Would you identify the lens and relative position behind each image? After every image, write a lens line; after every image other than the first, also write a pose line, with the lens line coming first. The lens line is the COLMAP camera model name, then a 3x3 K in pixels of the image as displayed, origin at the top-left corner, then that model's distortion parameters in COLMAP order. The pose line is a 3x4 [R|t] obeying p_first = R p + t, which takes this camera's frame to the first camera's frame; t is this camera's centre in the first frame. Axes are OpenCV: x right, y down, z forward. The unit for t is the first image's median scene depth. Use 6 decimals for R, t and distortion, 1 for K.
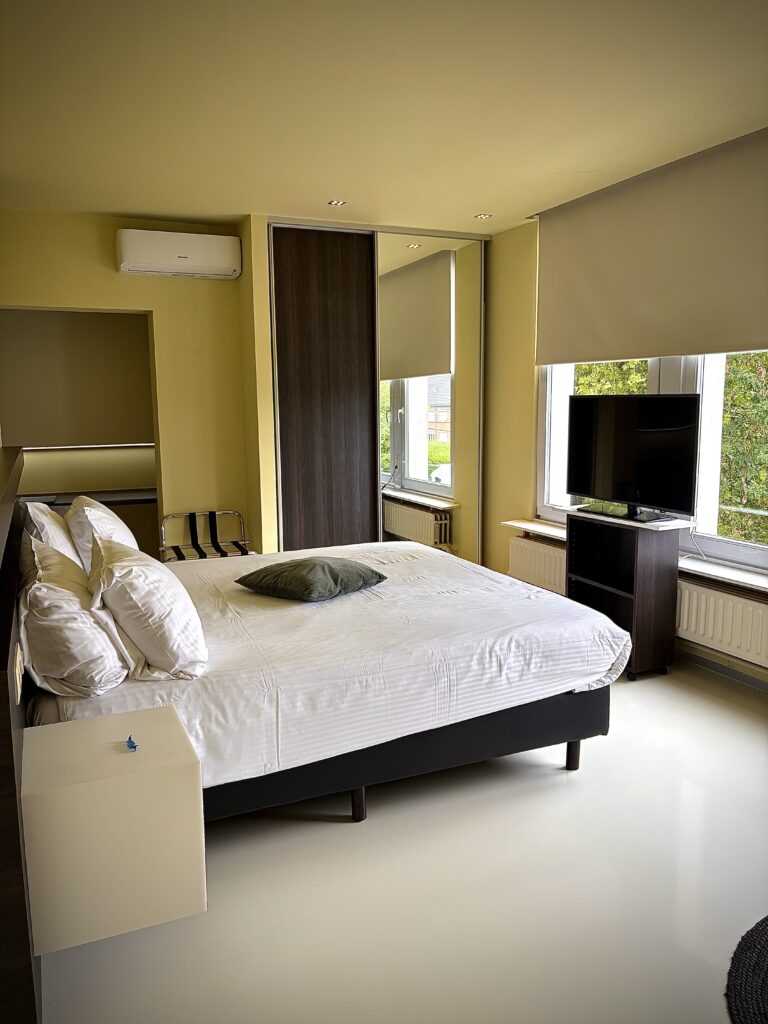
lens RADIAL K [[772.6, 0, 376.6], [0, 772.6, 510.2], [0, 0, 1]] dist [-0.057415, 0.088110]
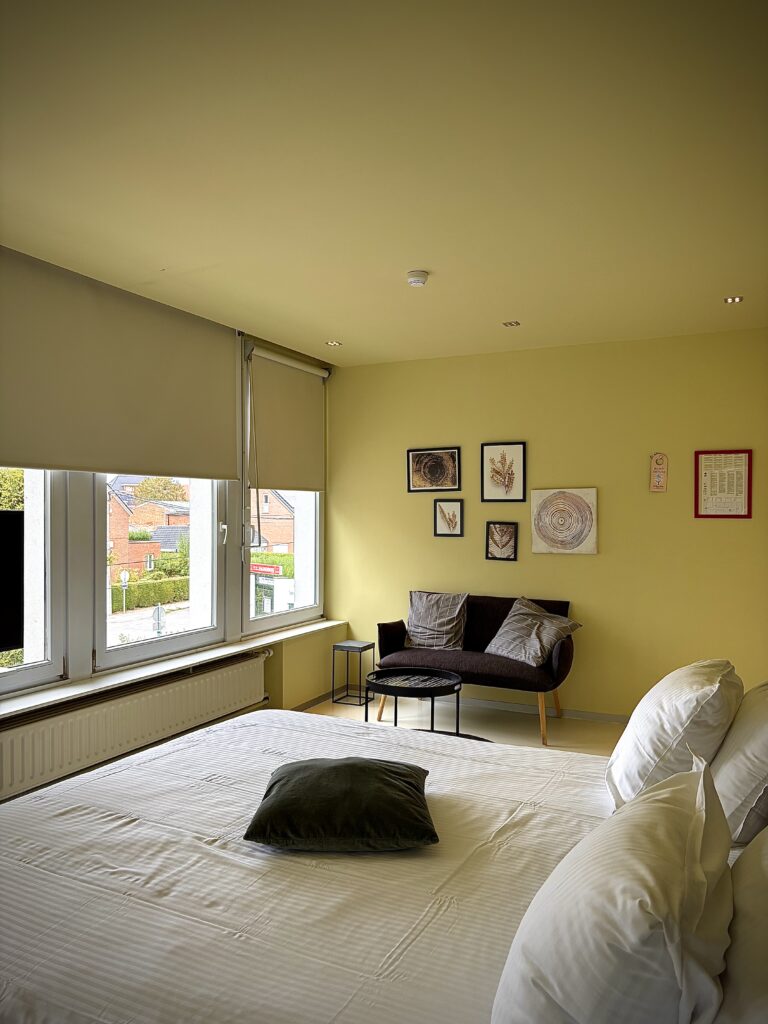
lens RADIAL K [[772.6, 0, 376.6], [0, 772.6, 510.2], [0, 0, 1]] dist [-0.057415, 0.088110]
pose [[-0.651965, 0.015805, 0.758084, -0.554885], [0.116365, 0.990025, 0.079435, -0.182043], [-0.749267, 0.140003, -0.647301, 1.319054]]
